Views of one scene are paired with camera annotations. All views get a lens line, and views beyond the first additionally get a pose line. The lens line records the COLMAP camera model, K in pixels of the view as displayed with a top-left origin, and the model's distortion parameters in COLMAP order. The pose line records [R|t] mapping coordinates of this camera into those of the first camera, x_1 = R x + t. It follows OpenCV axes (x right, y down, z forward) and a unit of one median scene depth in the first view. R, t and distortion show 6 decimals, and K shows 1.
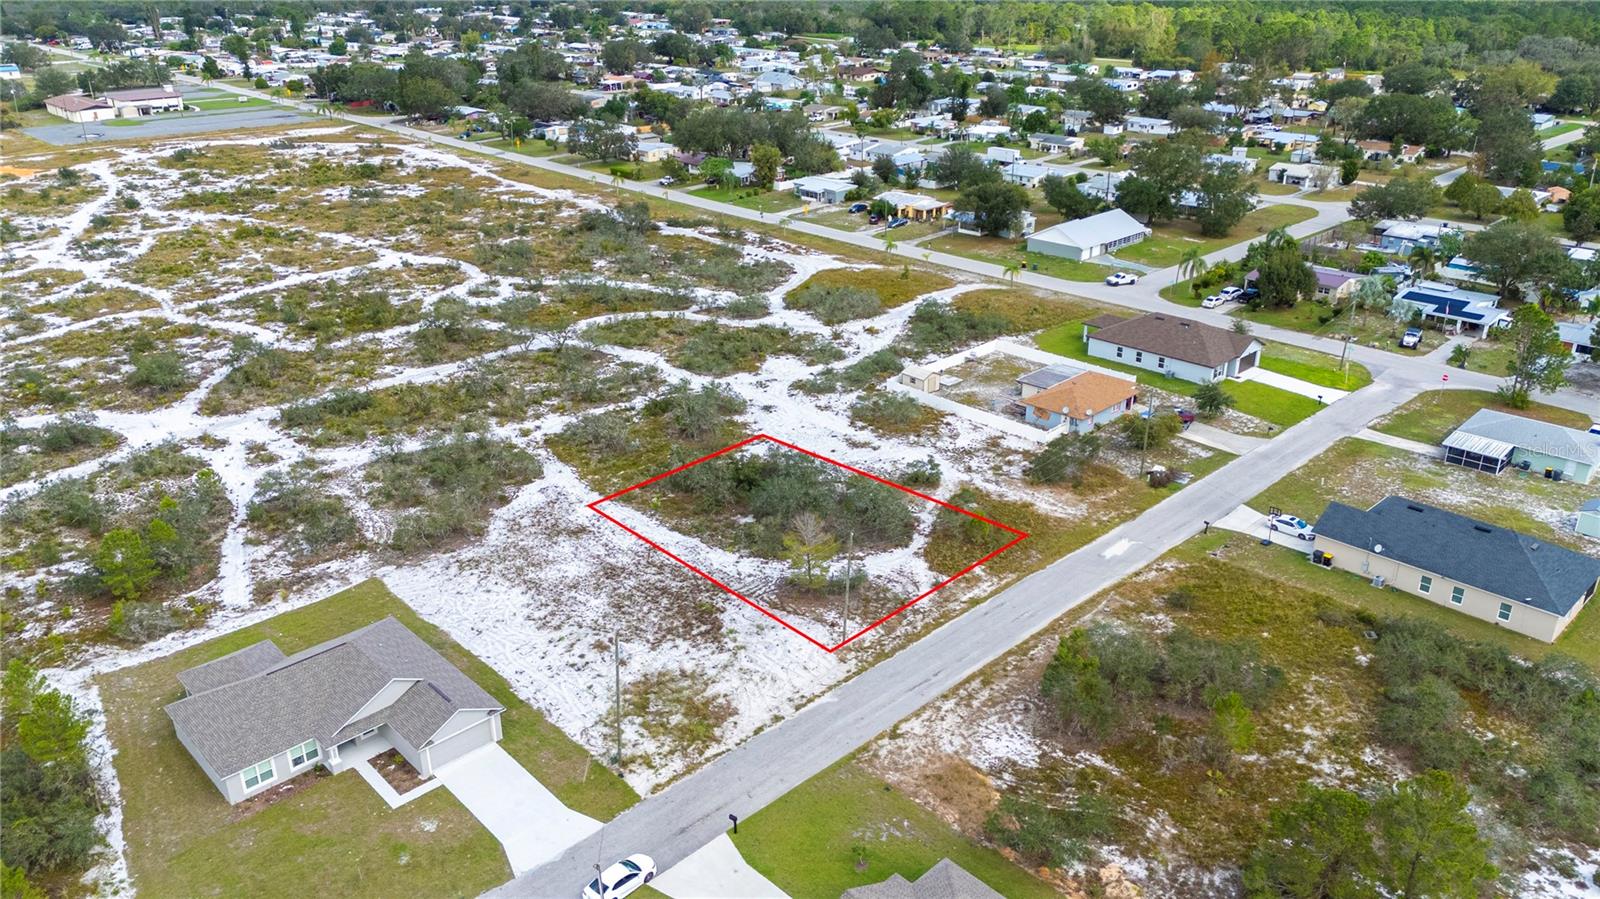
lens RADIAL K [[1170.0, 0, 797.7], [0, 1170.0, 449.6], [0, 0, 1]] dist [0.096631, -0.109717]
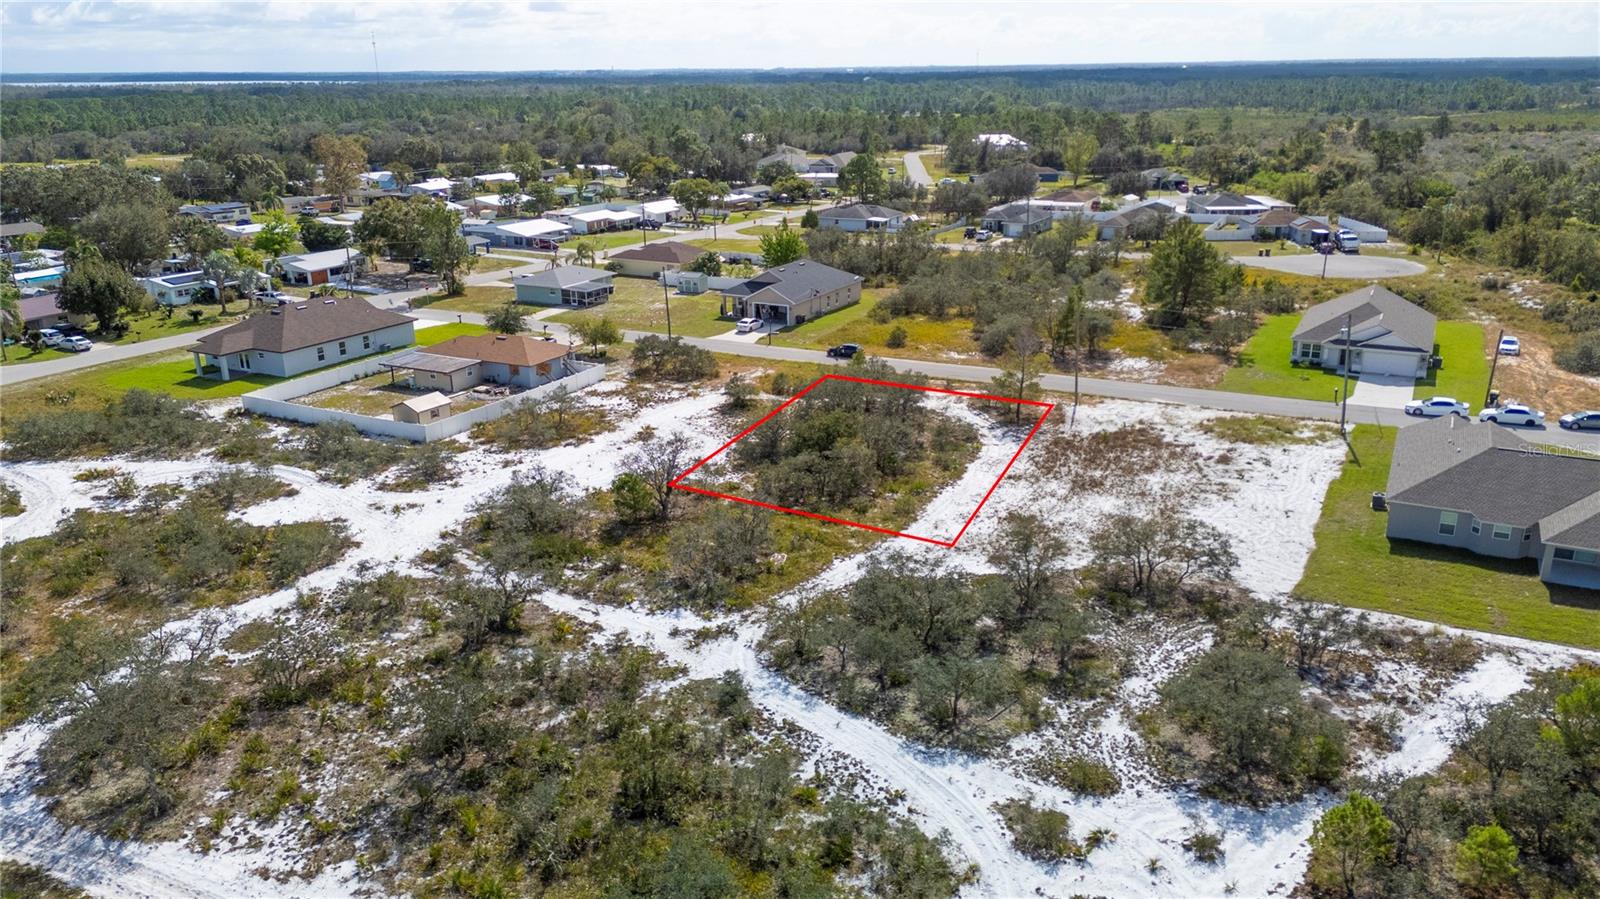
lens RADIAL K [[1170.0, 0, 797.7], [0, 1170.0, 449.6], [0, 0, 1]] dist [0.096631, -0.109717]
pose [[-0.311506, -0.282560, 0.907262, -0.659396], [0.392417, 0.831299, 0.393637, -0.252128], [-0.865432, 0.478645, -0.148073, 1.017255]]
